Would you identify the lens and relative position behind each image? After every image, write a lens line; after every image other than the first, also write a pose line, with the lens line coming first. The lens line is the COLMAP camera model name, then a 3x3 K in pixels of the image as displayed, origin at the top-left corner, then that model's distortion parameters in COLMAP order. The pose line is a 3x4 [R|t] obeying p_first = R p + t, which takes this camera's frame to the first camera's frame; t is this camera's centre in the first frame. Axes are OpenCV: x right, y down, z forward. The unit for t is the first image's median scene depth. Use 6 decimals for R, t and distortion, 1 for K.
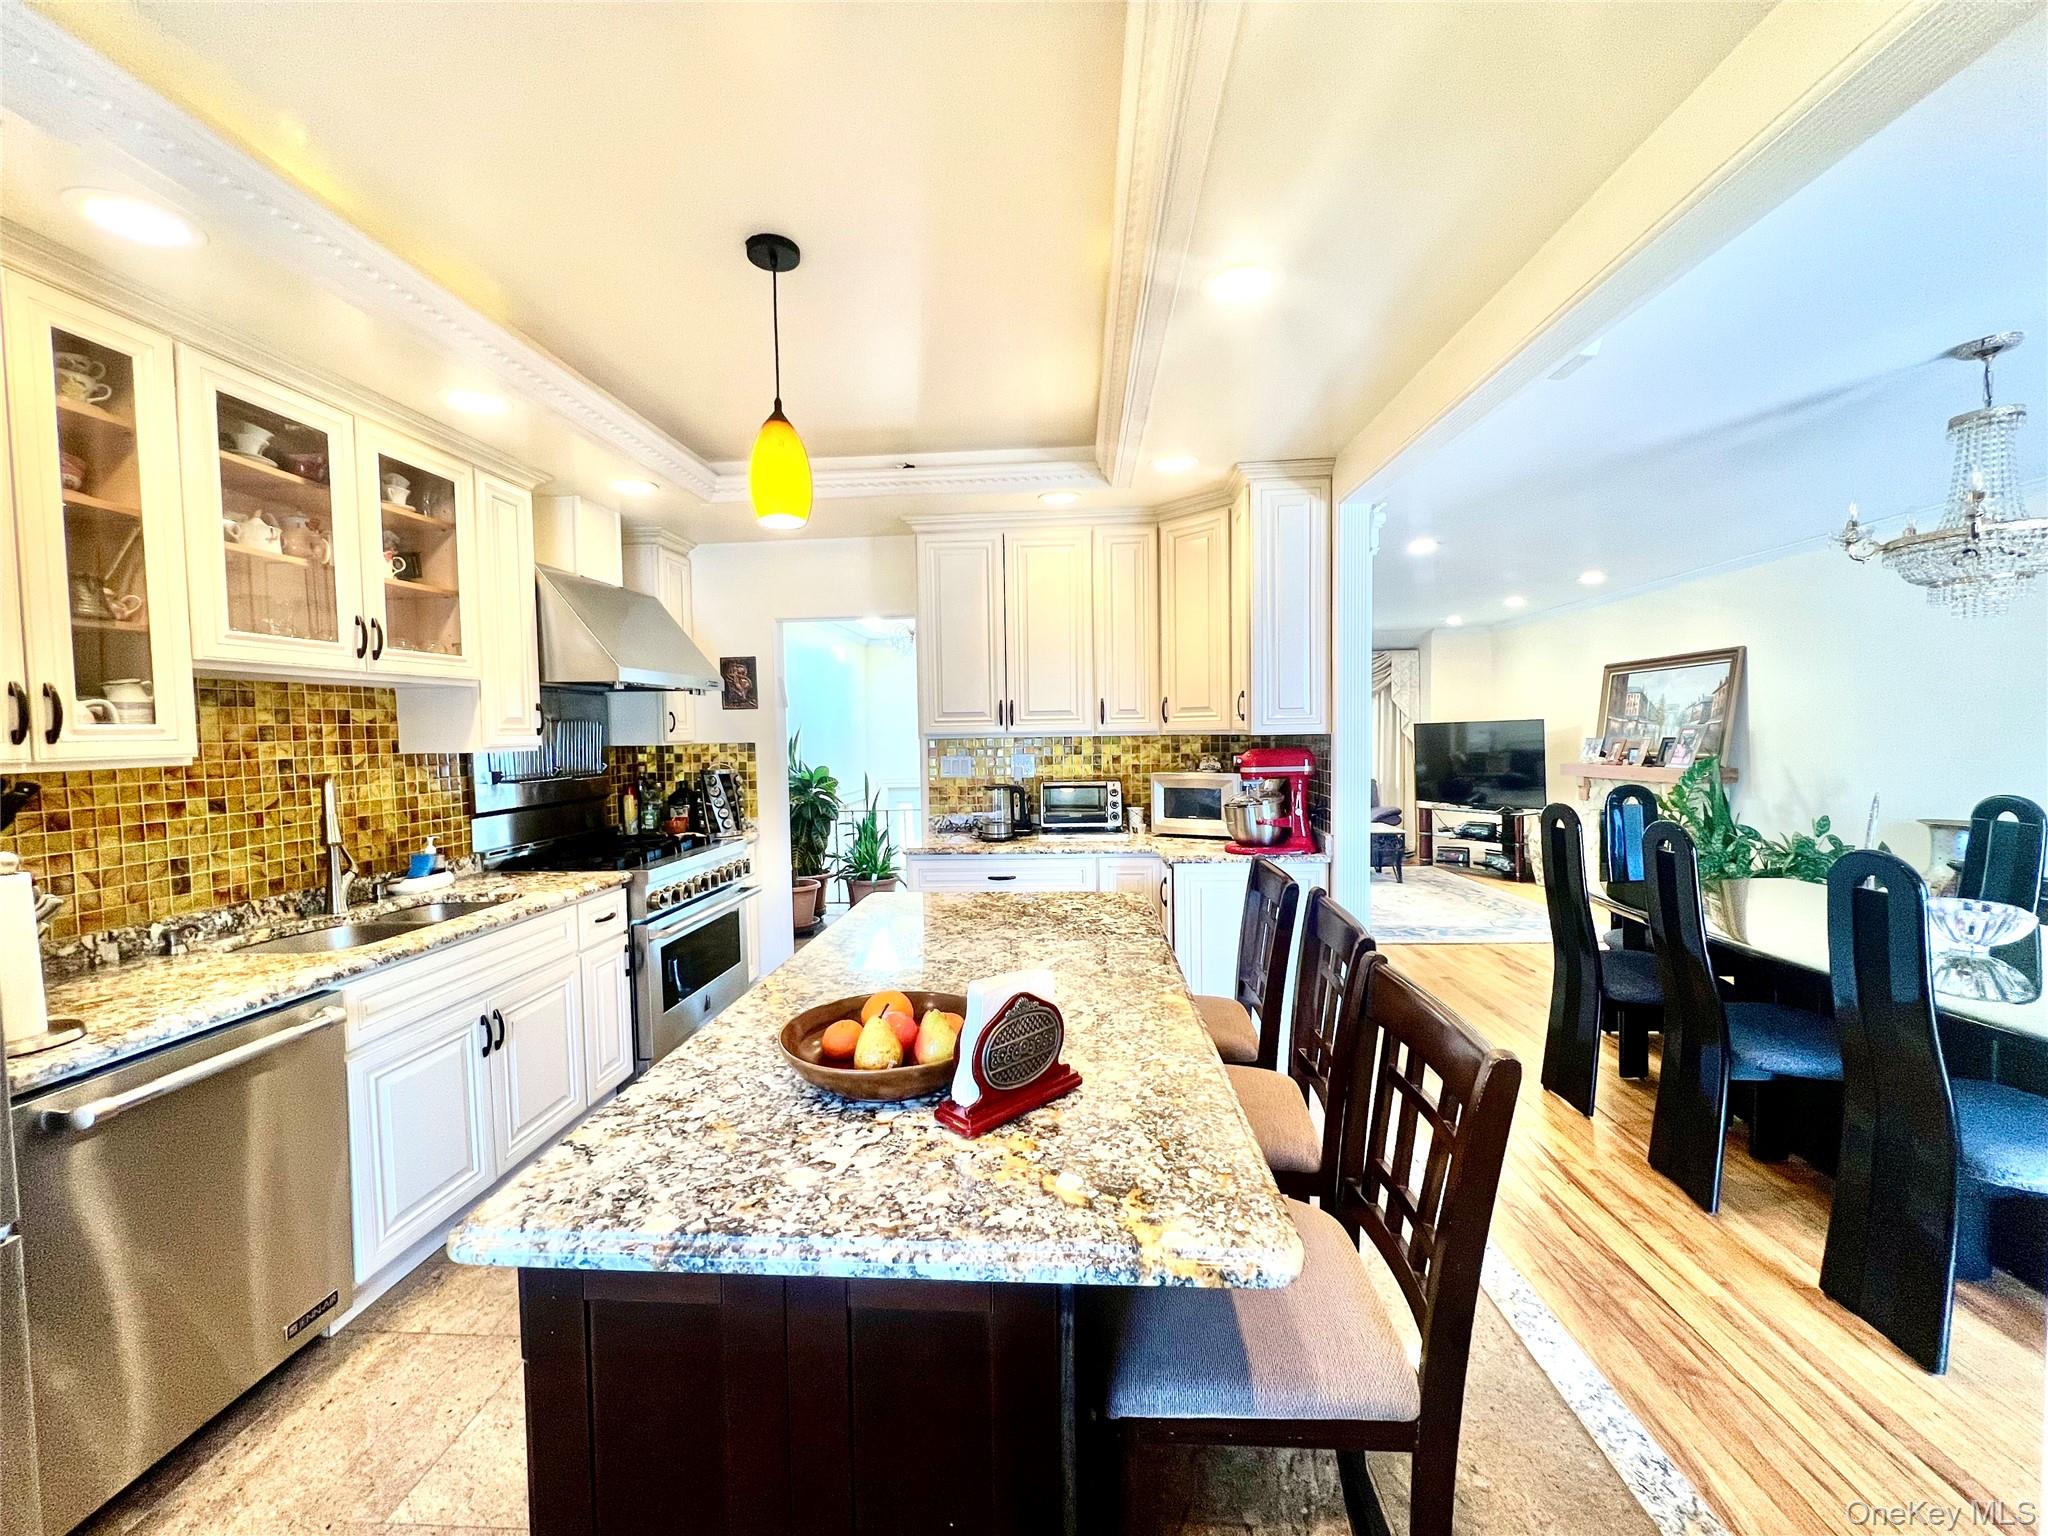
lens RADIAL K [[820.3, 0, 1020.7], [0, 820.3, 771.6], [0, 0, 1]] dist [0.002006, 0.000120]
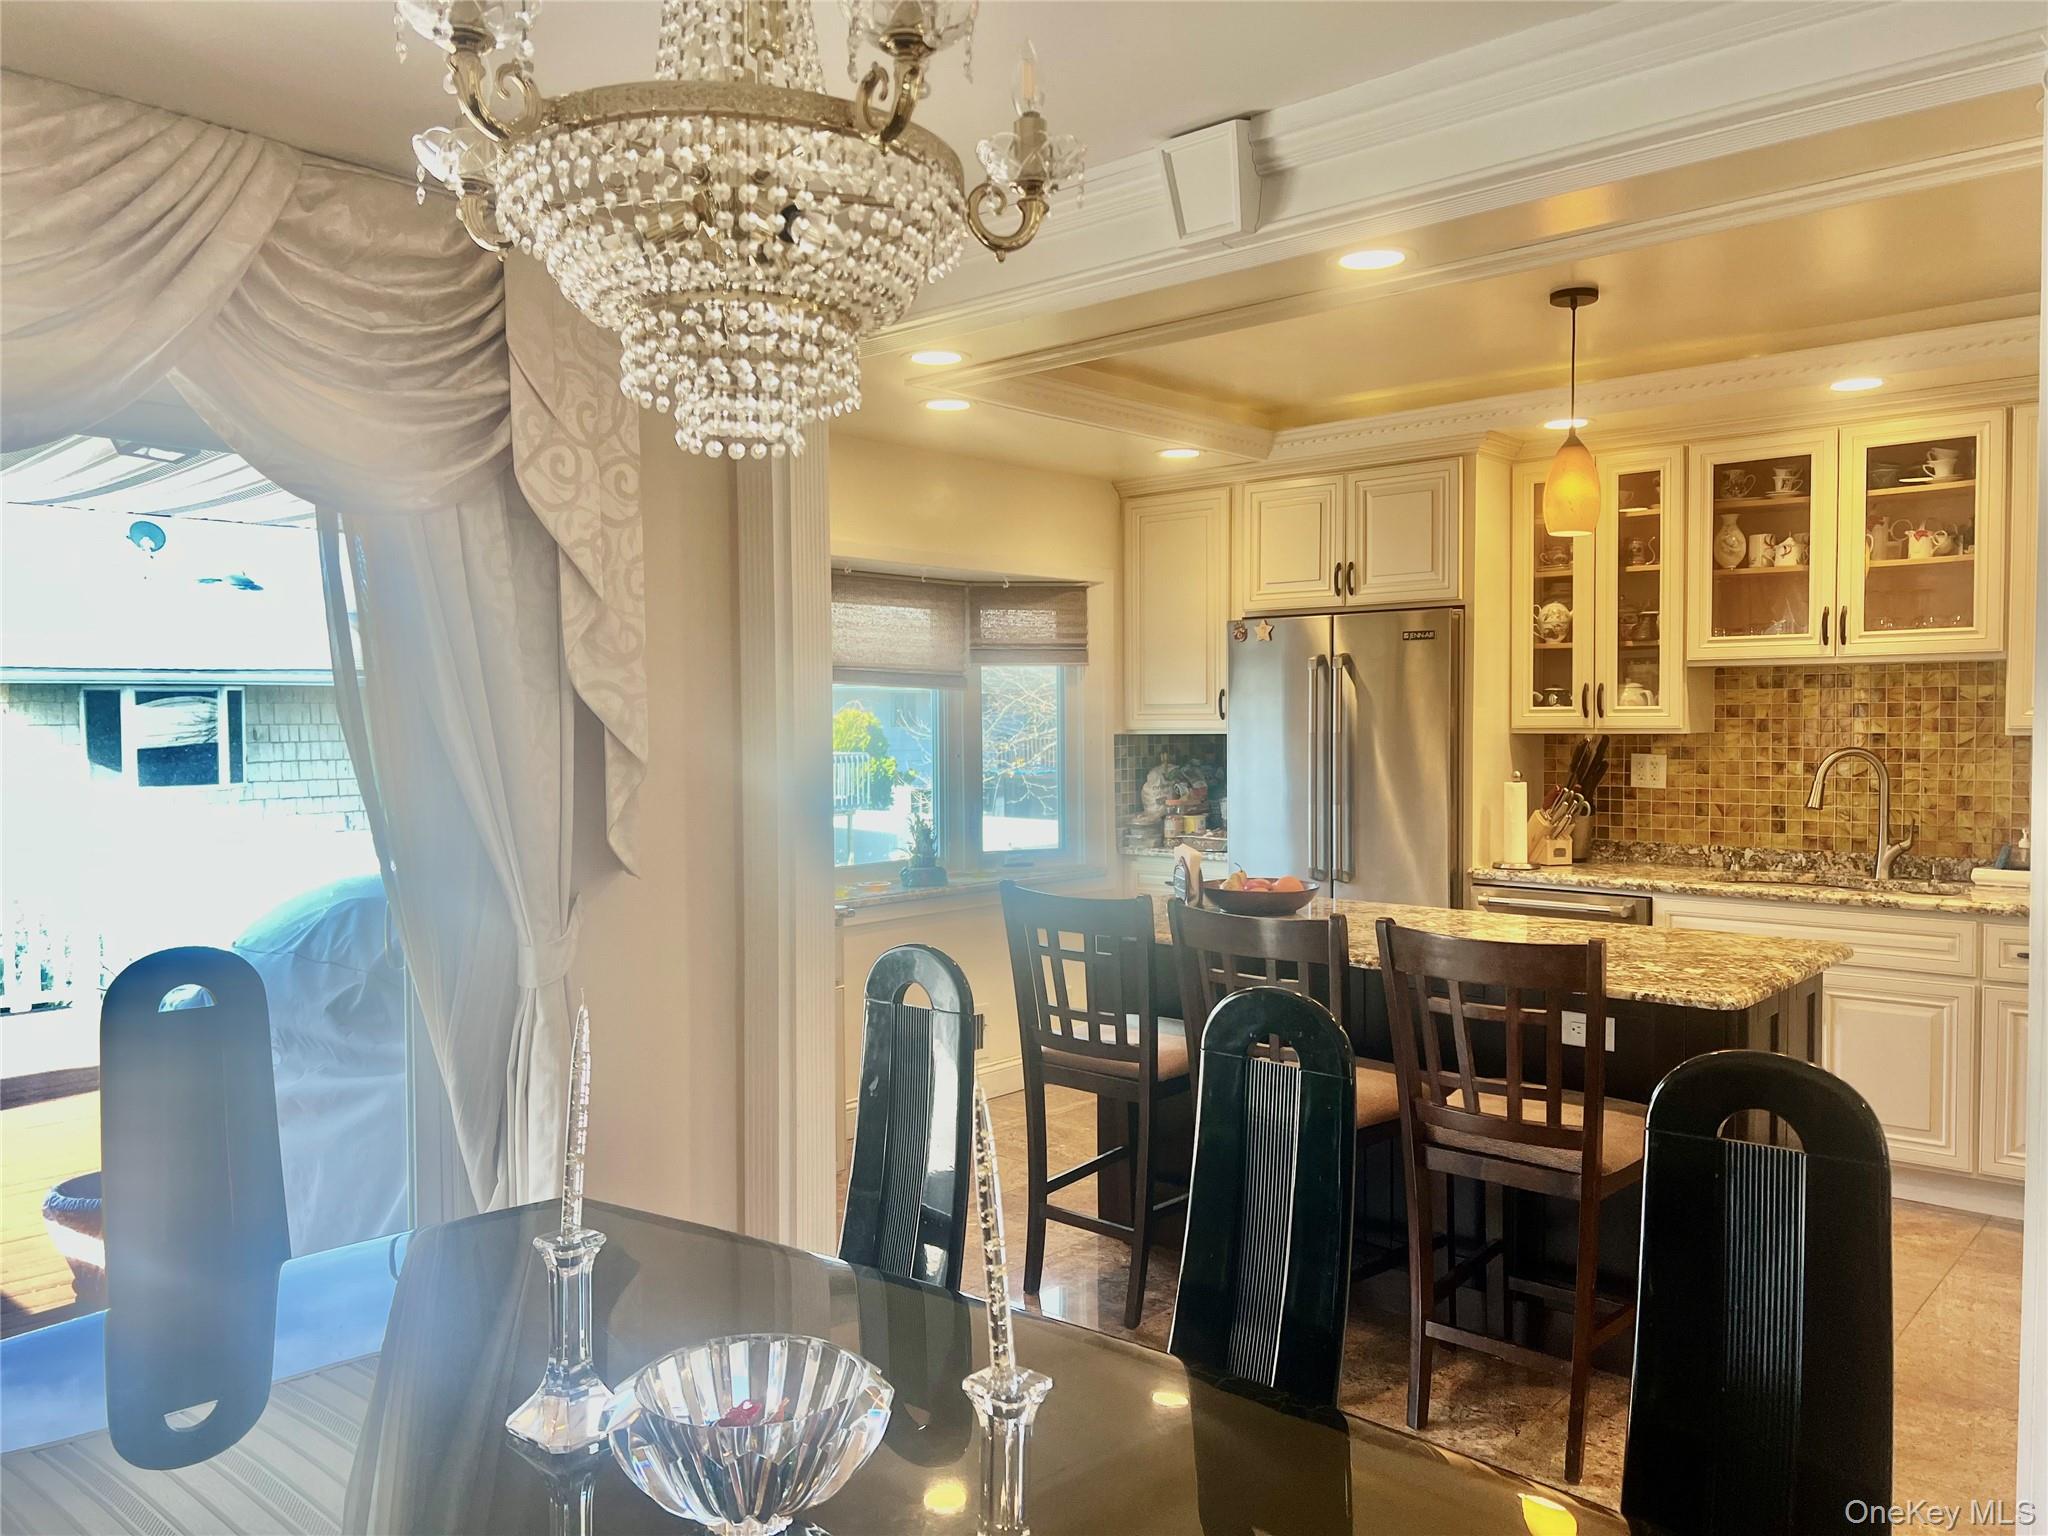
lens RADIAL K [[1569.5, 0, 1023.9], [0, 1569.5, 769.2], [0, 0, 1]] dist [0.000014, -0.000051]
pose [[-0.624953, 0.043668, -0.779440, 1.549079], [-0.027023, 0.996626, 0.077502, -0.104688], [0.780194, 0.069498, -0.621665, 1.490590]]
